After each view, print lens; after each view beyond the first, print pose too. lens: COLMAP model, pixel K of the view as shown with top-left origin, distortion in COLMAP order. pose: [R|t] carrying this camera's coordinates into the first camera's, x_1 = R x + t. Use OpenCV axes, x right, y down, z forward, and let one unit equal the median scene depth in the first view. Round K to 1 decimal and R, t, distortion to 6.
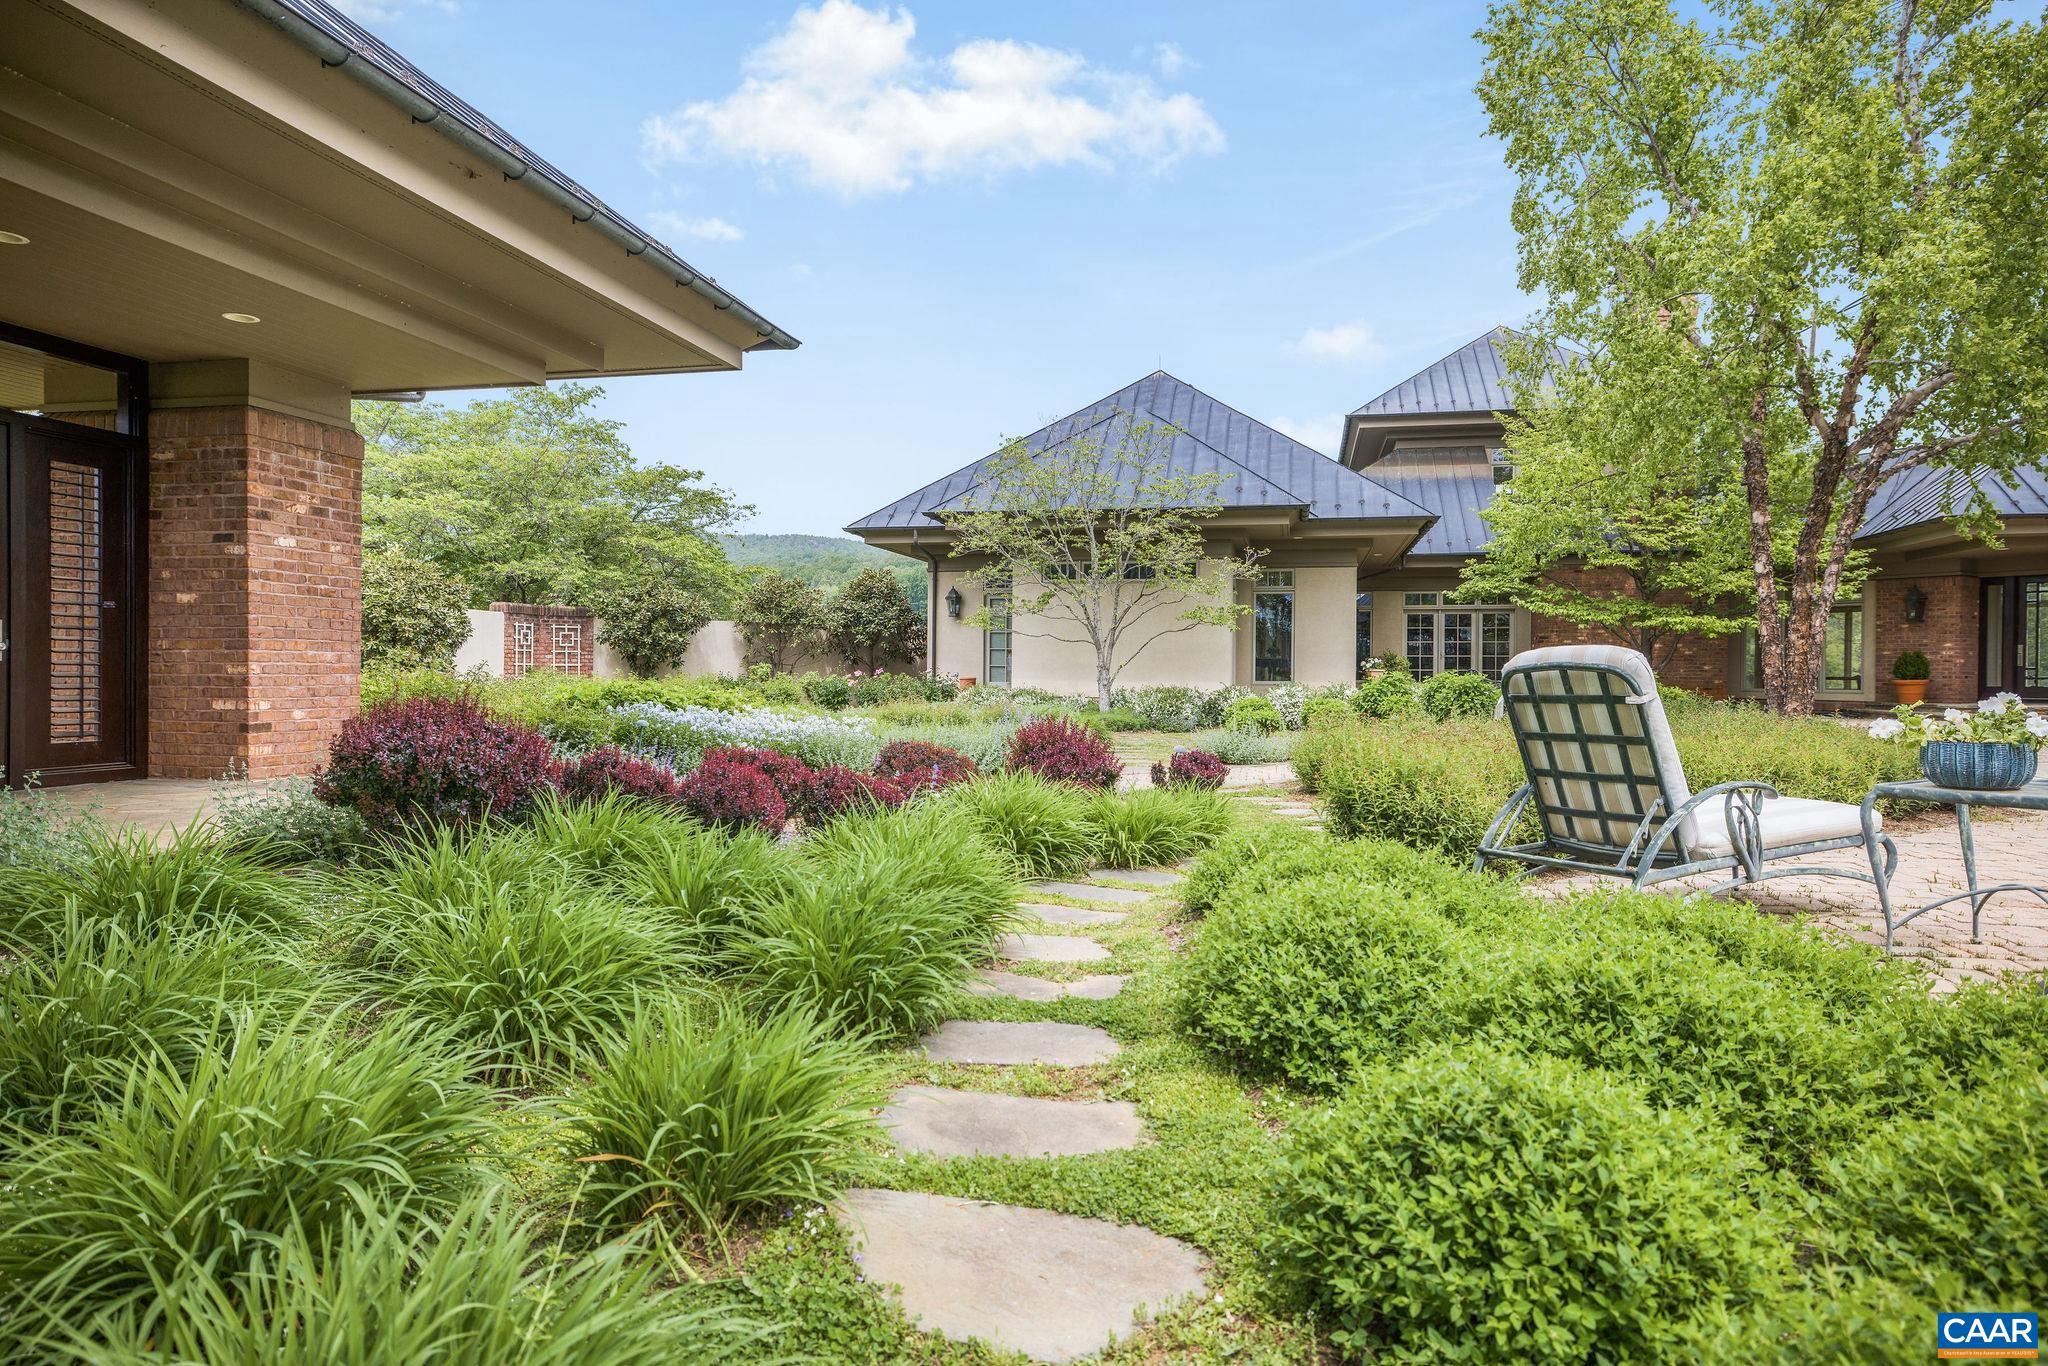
lens RADIAL K [[1214.7, 0, 1023.8], [0, 1214.7, 674.9], [0, 0, 1]] dist [-0.000663, -0.000093]
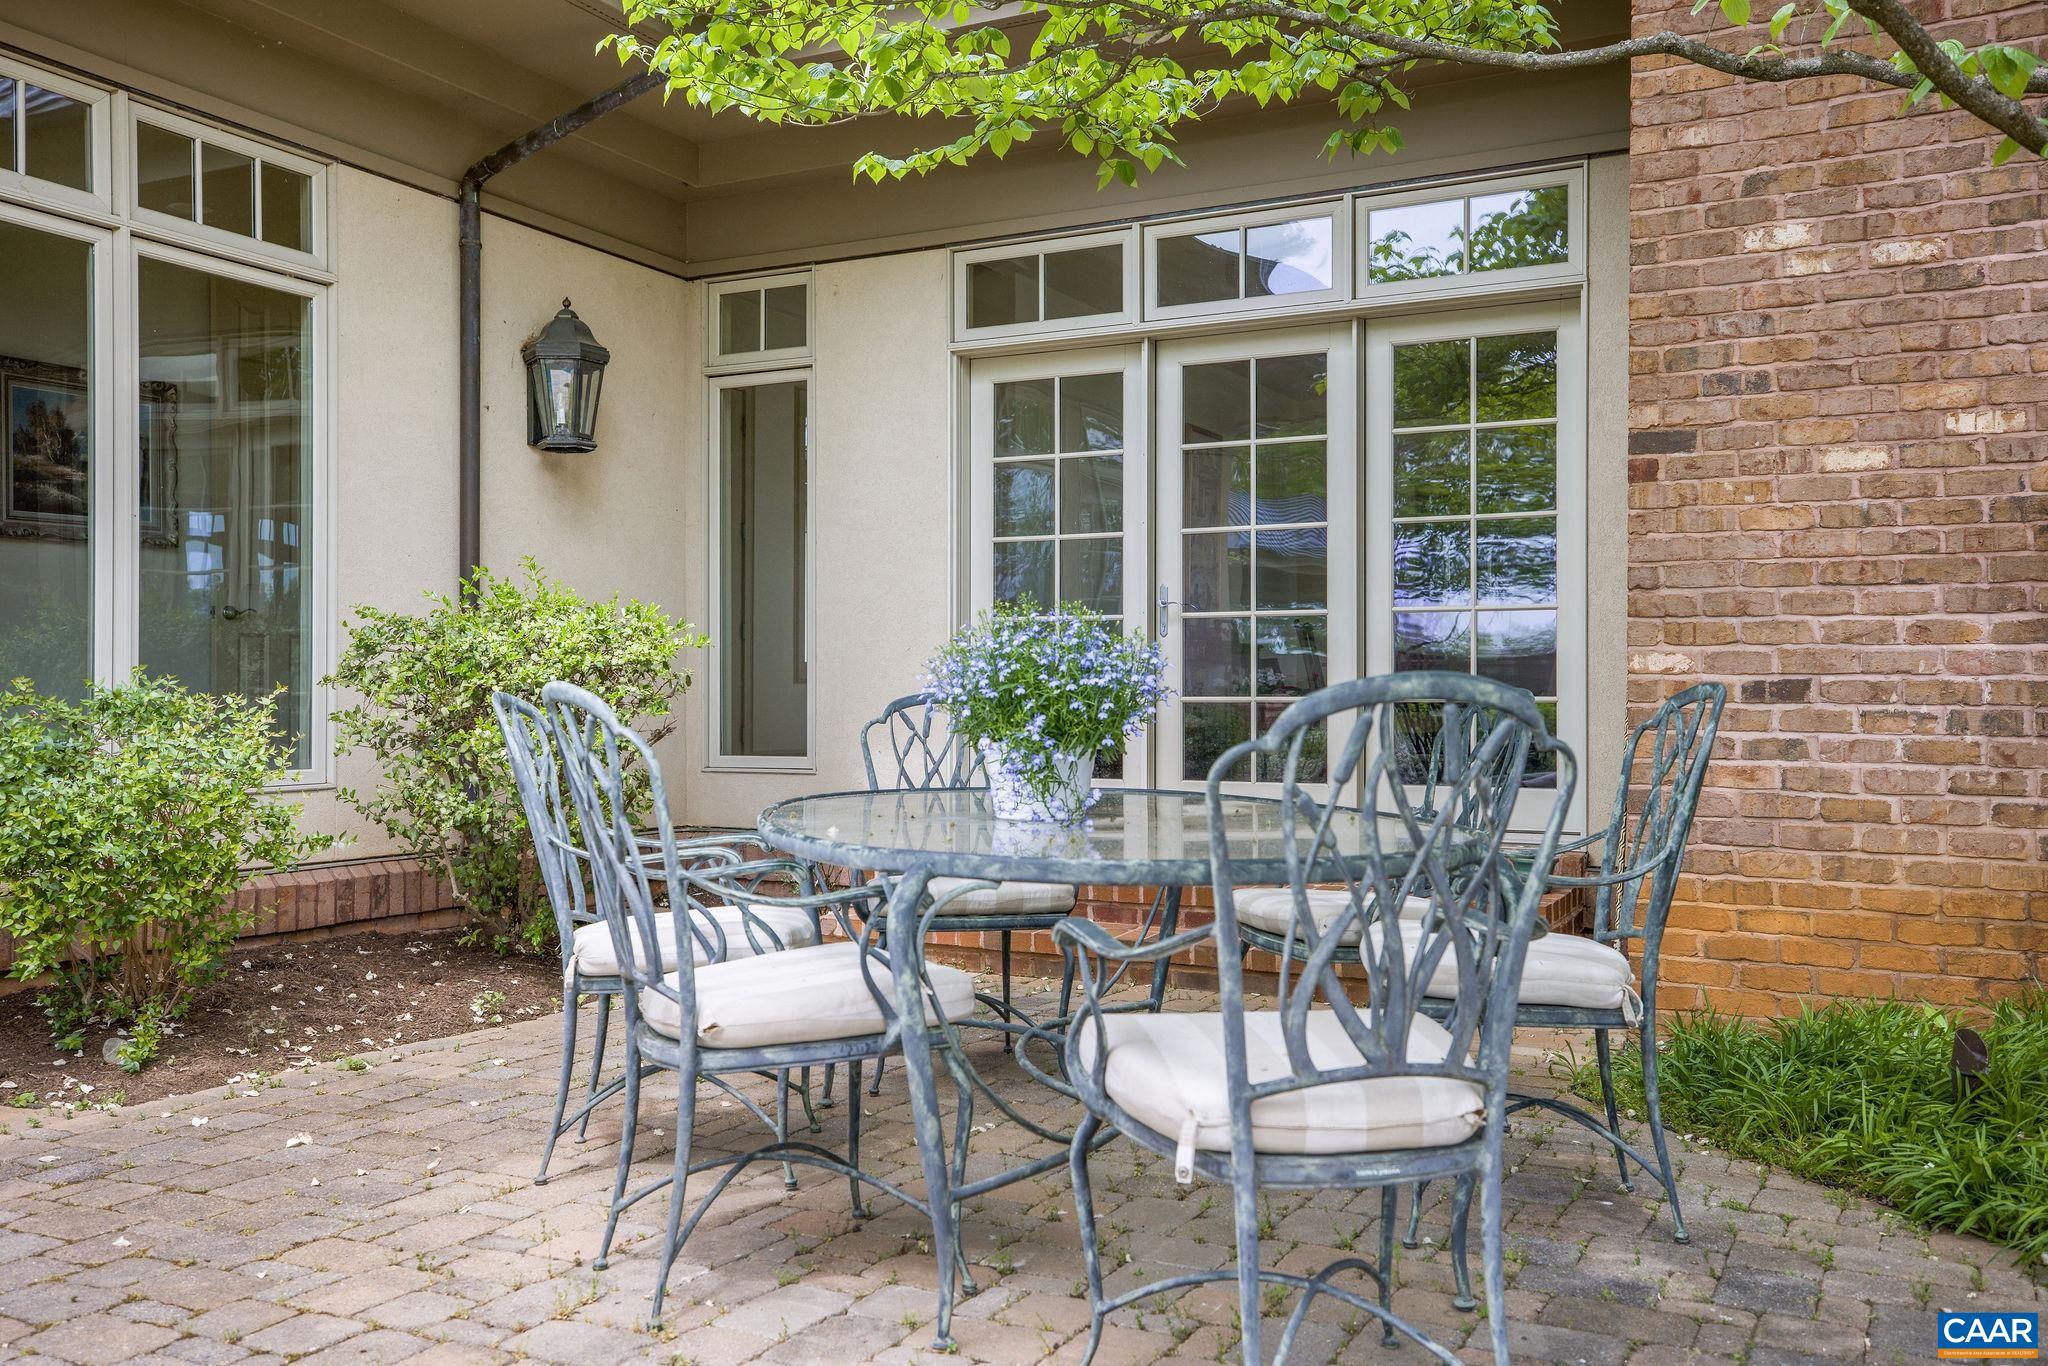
lens RADIAL K [[1807.8, 0, 1026.2], [0, 1807.8, 679.5], [0, 0, 1]] dist [0.070543, 0.009270]
pose [[0.966742, -0.005255, -0.255701, 1.329269], [0.002237, 0.999924, -0.012091, -0.015449], [0.255745, 0.011117, 0.966680, 2.590415]]
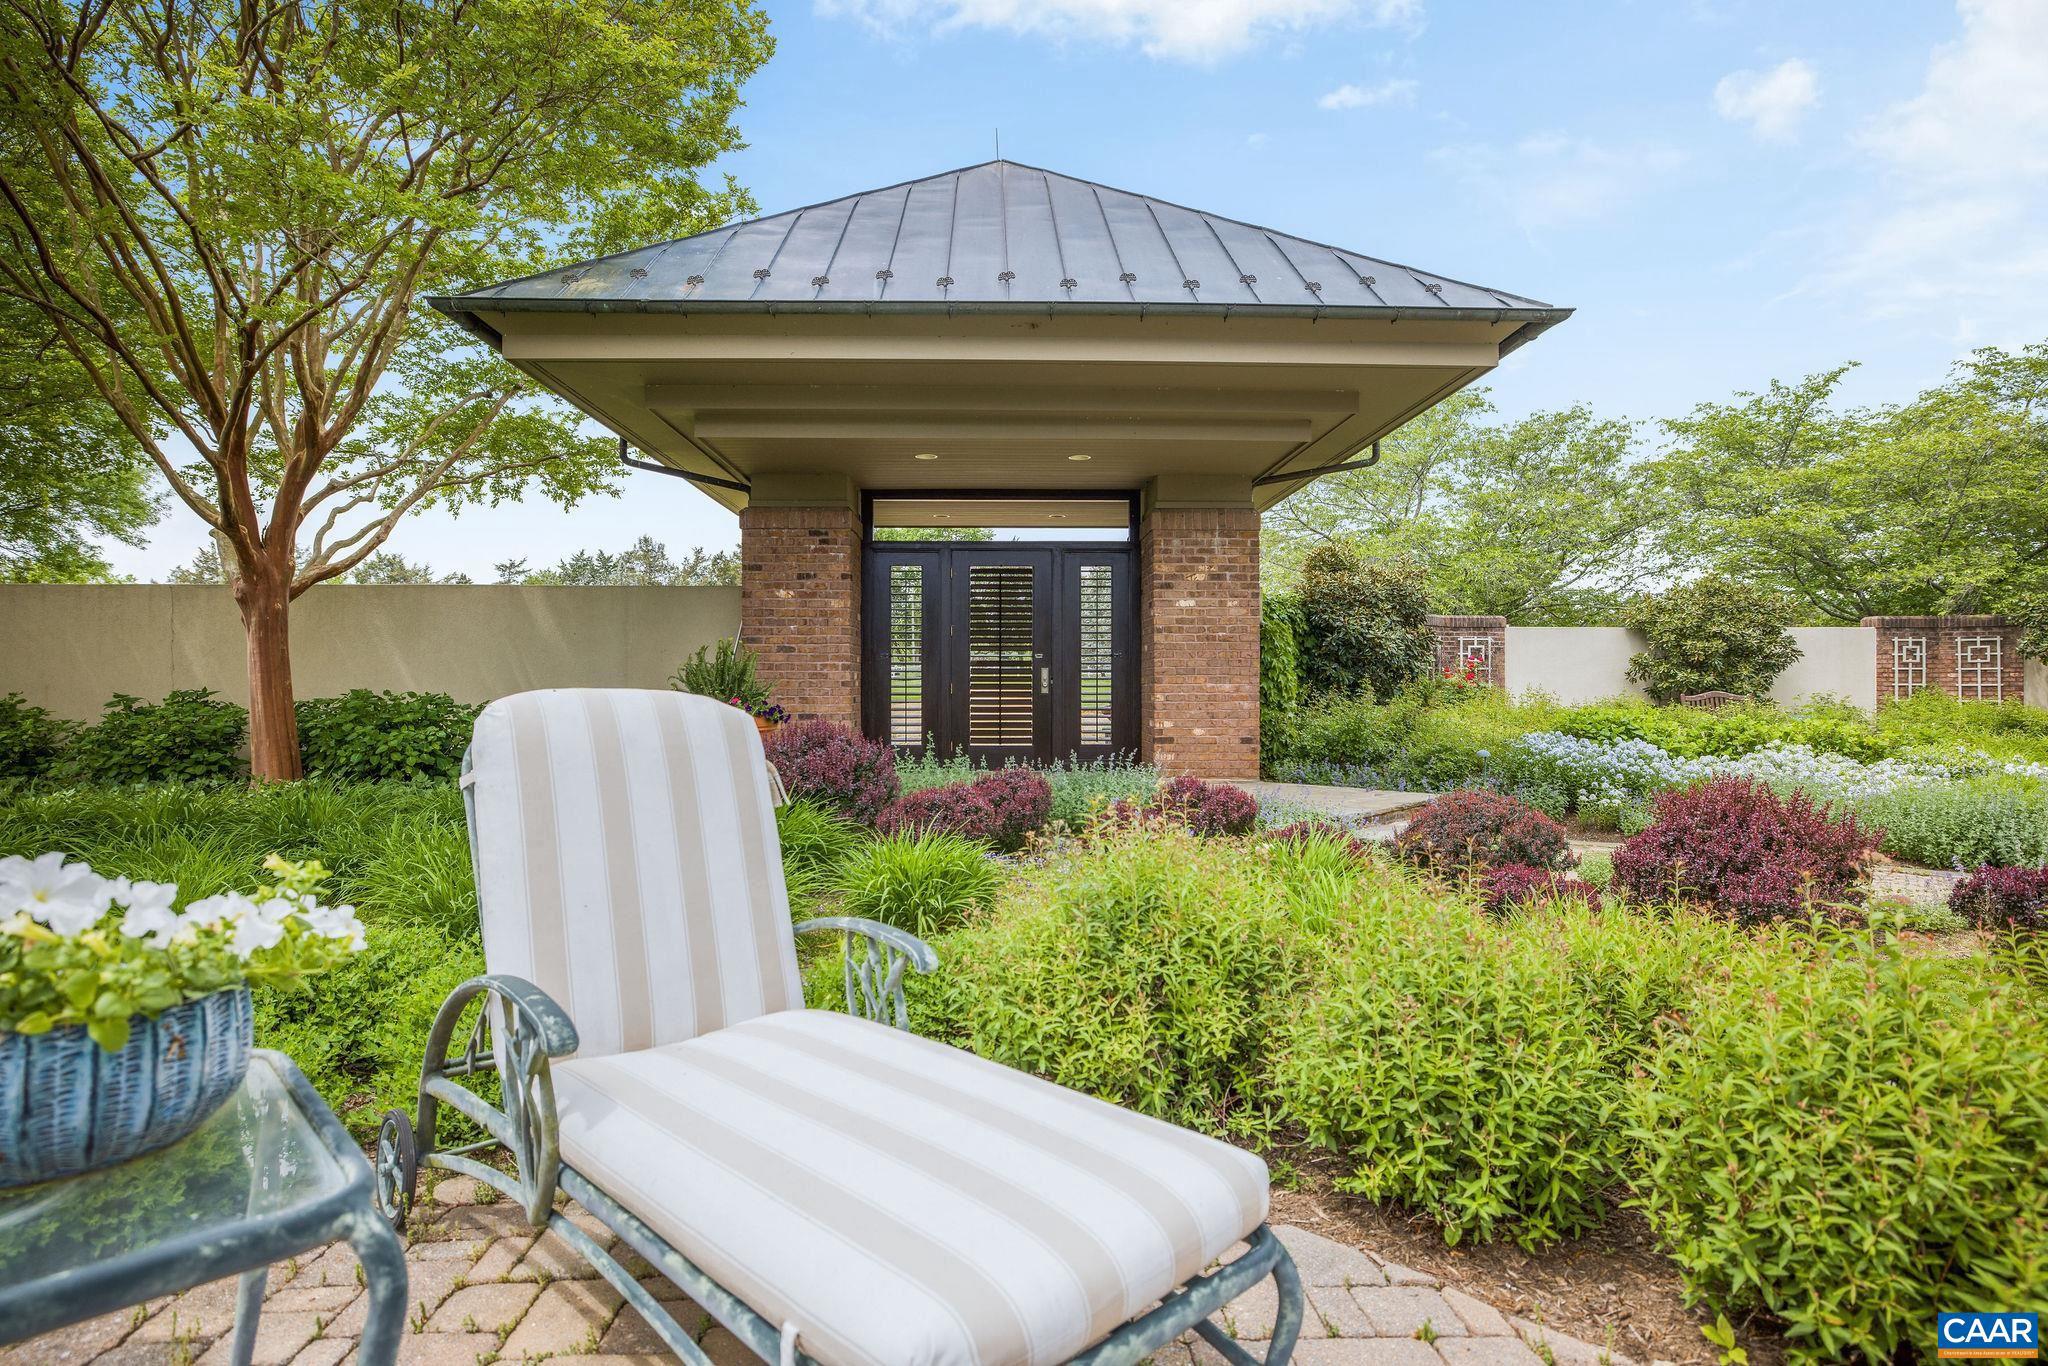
lens RADIAL K [[1102.7, 0, 1024.7], [0, 1102.7, 683.2], [0, 0, 1]] dist [0.000017, 0.000729]
pose [[0.265790, -0.008644, -0.963992, 0.485281], [0.000368, 0.999961, -0.008865, -0.009370], [0.964031, 0.002002, 0.265783, 0.467328]]
